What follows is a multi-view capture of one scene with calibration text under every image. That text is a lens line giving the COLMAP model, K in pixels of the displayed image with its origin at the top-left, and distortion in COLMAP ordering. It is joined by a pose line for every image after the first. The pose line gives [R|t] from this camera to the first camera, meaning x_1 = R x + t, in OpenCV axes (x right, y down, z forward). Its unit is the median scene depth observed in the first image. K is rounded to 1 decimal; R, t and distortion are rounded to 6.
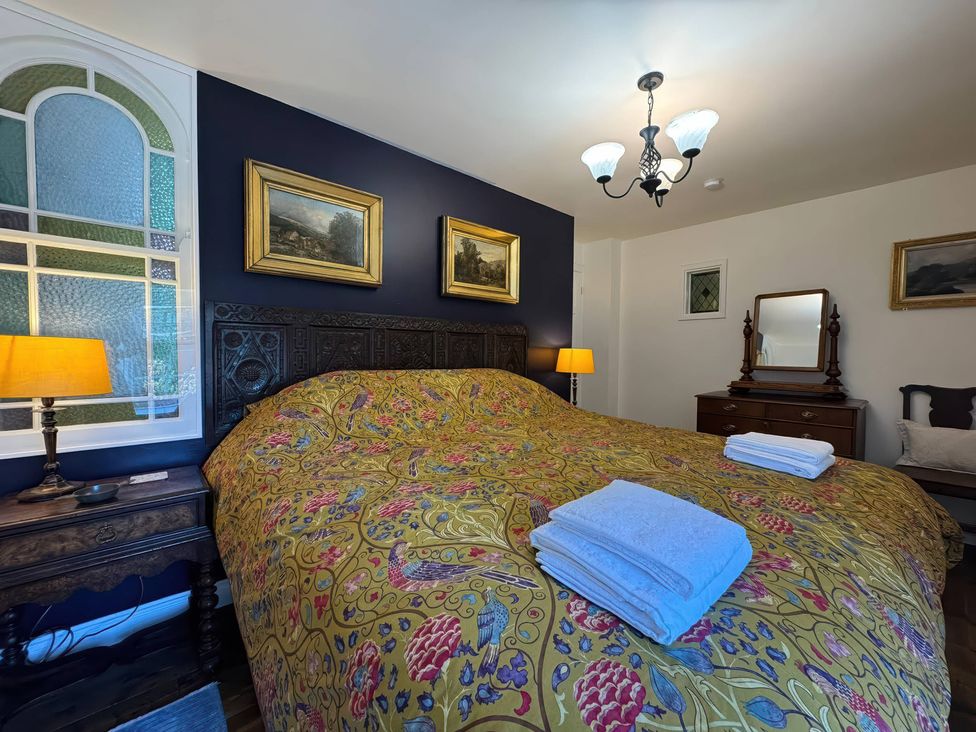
lens RADIAL K [[390.6, 0, 487.4], [0, 390.6, 364.6], [0, 0, 1]] dist [-0.002735, 0.000298]
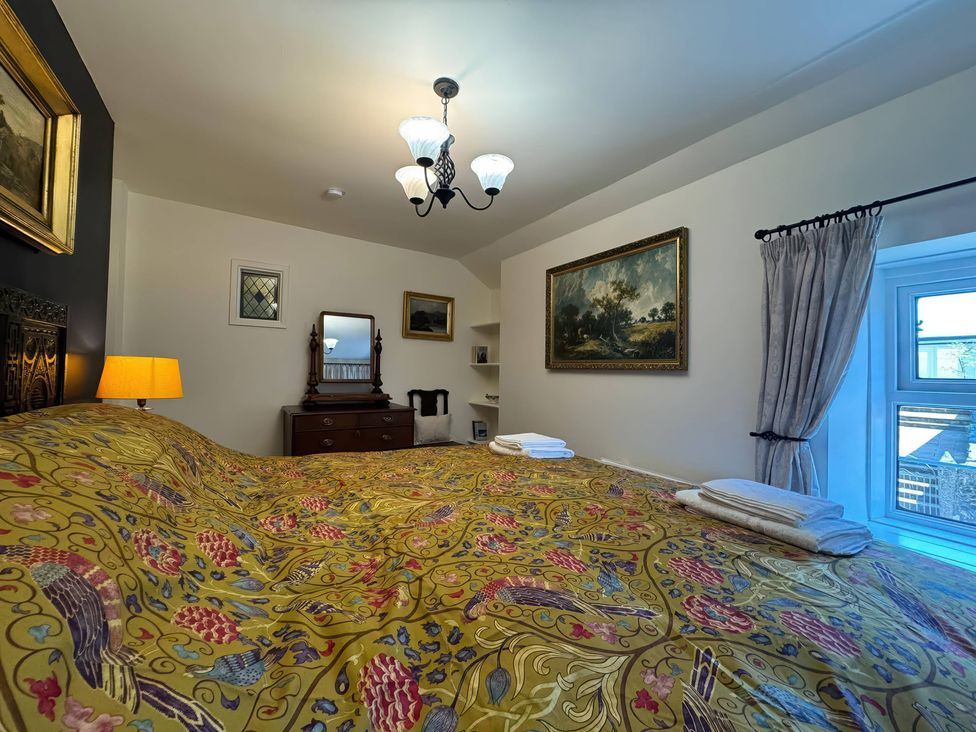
lens RADIAL K [[390.6, 0, 487.4], [0, 390.6, 364.6], [0, 0, 1]] dist [-0.002735, 0.000298]
pose [[0.148031, 0.012606, 0.988902, -0.397403], [0.006430, 0.999885, -0.013708, -0.026437], [-0.988962, 0.008387, 0.147933, 0.604912]]
